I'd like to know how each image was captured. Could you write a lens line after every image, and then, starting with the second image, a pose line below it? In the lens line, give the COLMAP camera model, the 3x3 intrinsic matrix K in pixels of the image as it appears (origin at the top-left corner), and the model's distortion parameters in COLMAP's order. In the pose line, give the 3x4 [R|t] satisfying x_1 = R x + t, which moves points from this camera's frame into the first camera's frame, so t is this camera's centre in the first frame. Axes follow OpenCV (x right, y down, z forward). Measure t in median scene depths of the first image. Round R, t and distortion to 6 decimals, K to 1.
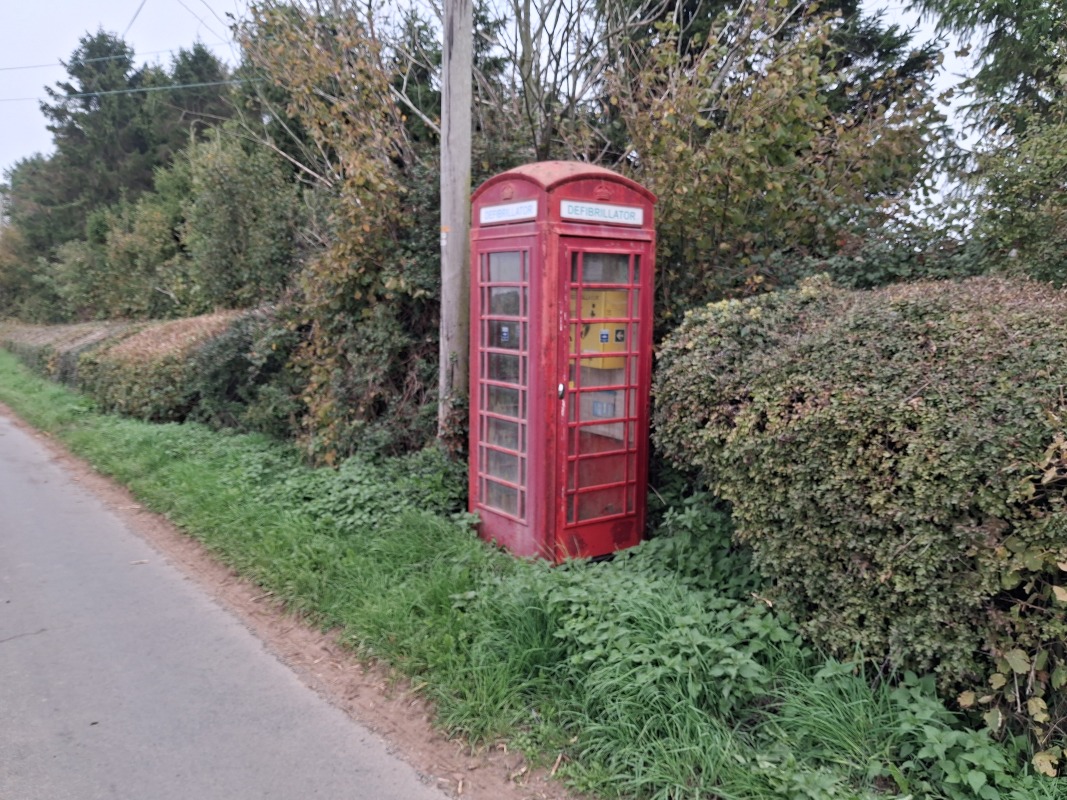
lens RADIAL K [[834.7, 0, 533.5], [0, 834.7, 400.0], [0, 0, 1]] dist [-0.006436, -0.007422]
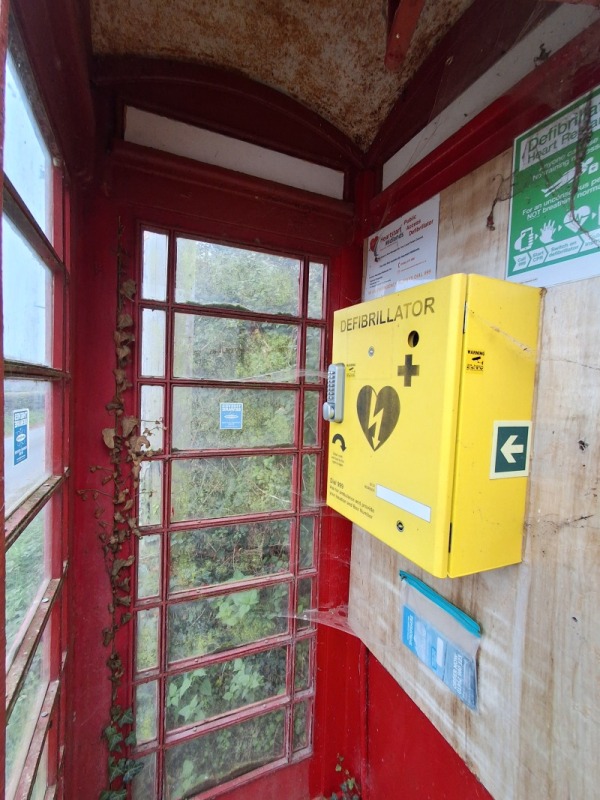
lens RADIAL K [[364.9, 0, 300.0], [0, 364.9, 400.0], [0, 0, 1]] dist [0.000235, 0.000014]
pose [[0.977161, 0.034951, -0.209605, 0.064250], [-0.050860, 0.996179, -0.070994, -0.085451], [0.206323, 0.080033, 0.975205, 0.916785]]
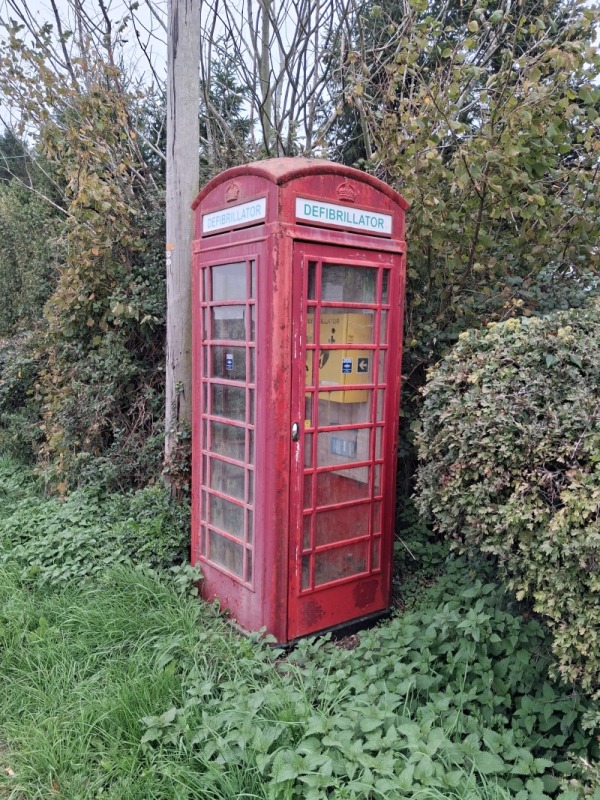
lens RADIAL K [[625.8, 0, 299.4], [0, 625.8, 424.0], [0, 0, 1]] dist [-0.006436, -0.007422]
pose [[0.999410, 0.003685, 0.034154, 0.015445], [-0.004208, 0.999875, 0.015245, -0.026275], [-0.034094, -0.015380, 0.999300, 0.362919]]
